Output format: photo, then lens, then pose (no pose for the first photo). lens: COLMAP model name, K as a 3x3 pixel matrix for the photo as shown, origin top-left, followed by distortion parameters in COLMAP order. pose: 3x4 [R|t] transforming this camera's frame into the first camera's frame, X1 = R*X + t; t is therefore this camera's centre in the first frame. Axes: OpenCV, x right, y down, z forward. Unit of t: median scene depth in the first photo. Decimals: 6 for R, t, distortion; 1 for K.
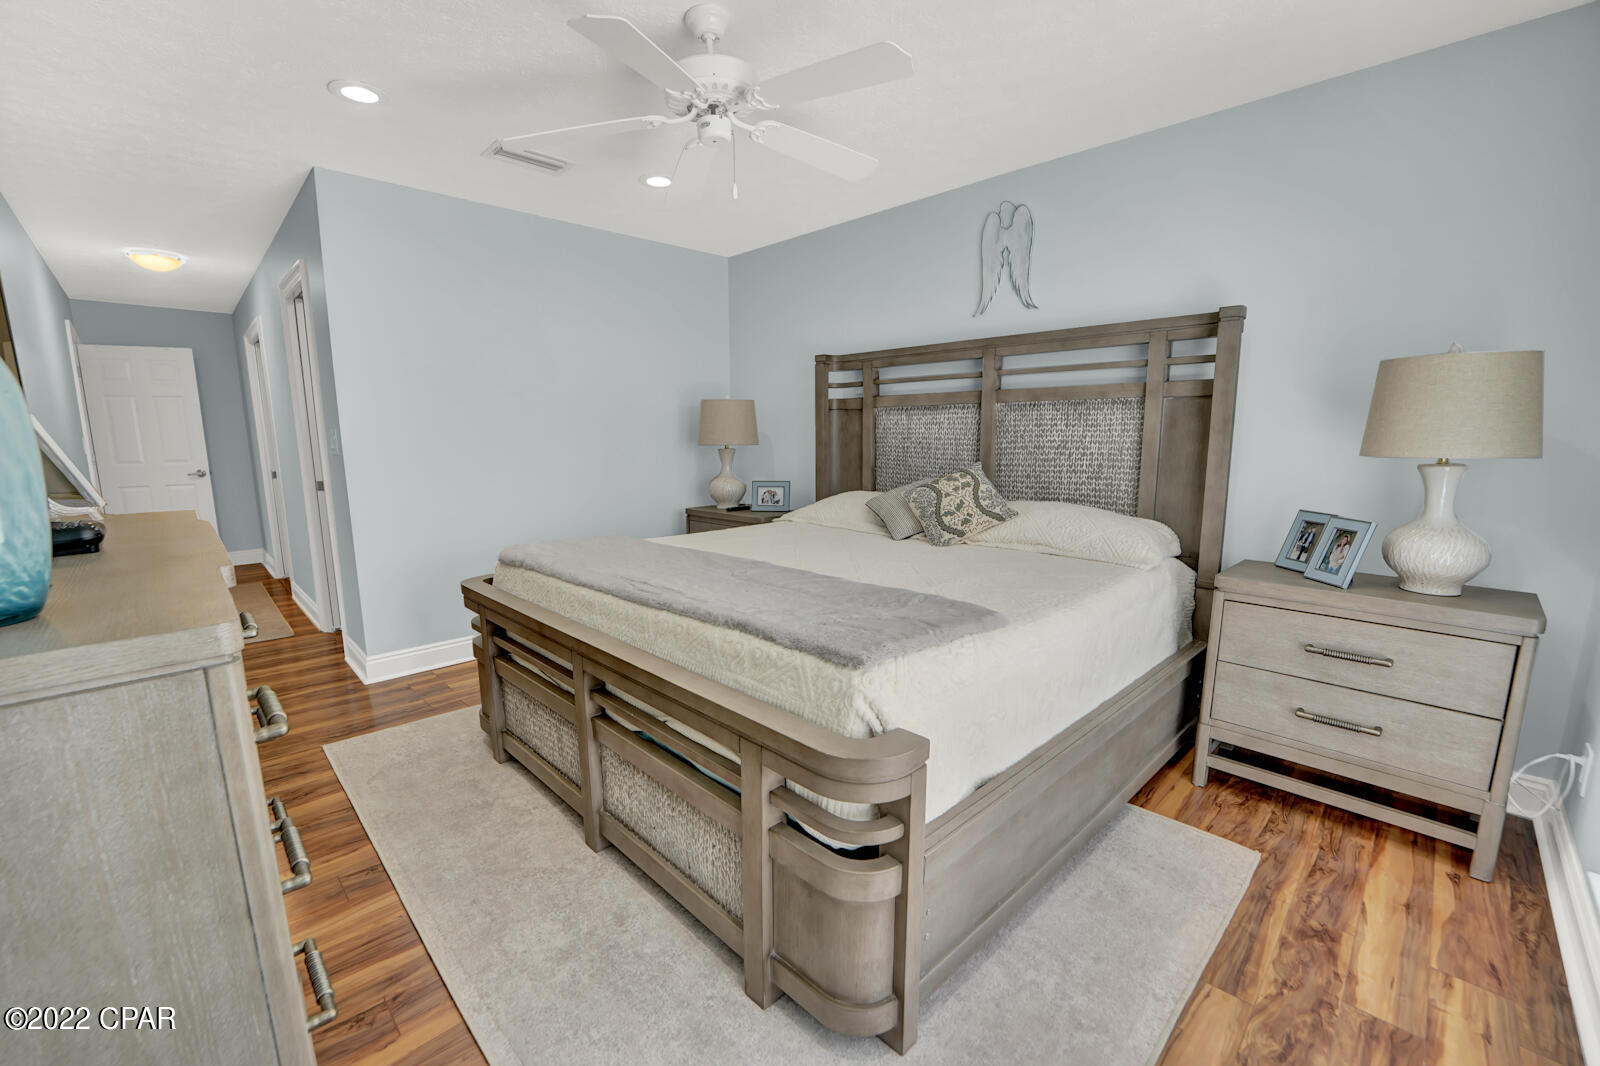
lens RADIAL K [[649.5, 0, 780.2], [0, 649.5, 539.7], [0, 0, 1]] dist [-0.032082, 0.005094]
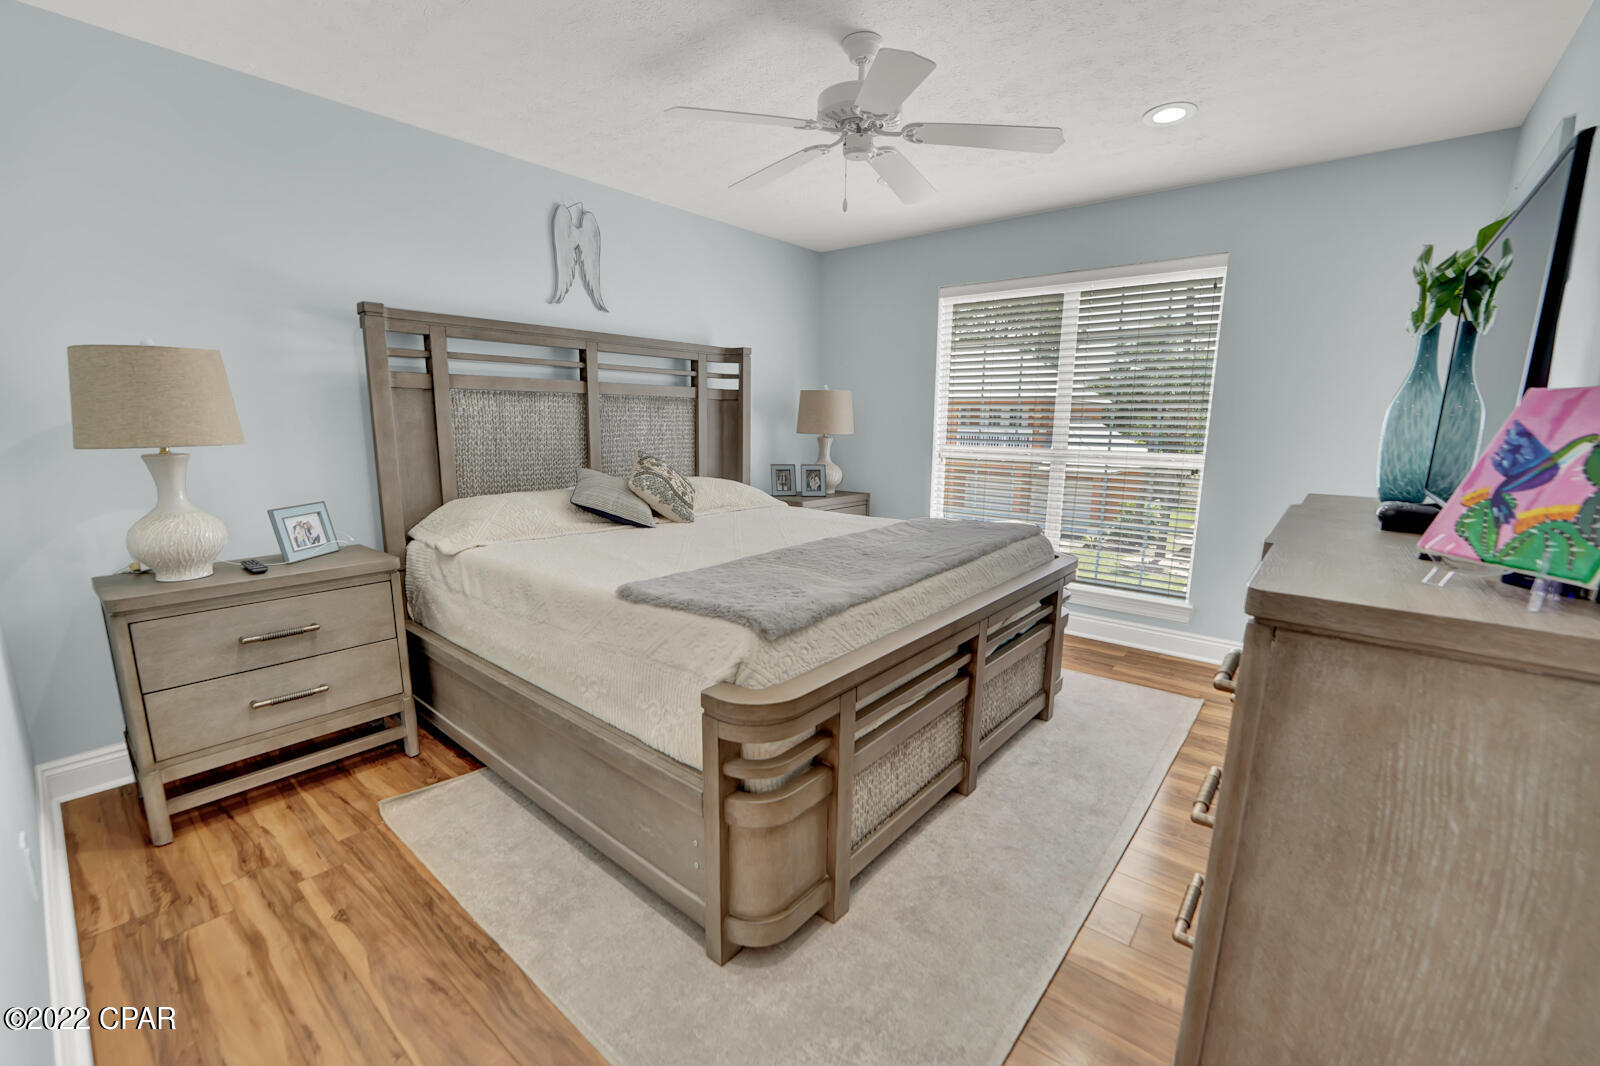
lens RADIAL K [[649.5, 0, 779.3], [0, 649.5, 548.0], [0, 0, 1]] dist [-0.032082, 0.005094]
pose [[-0.087345, -0.182516, 0.979315, -0.764346], [0.160531, 0.967646, 0.194659, -0.121199], [-0.983159, 0.174213, -0.055220, 0.782227]]
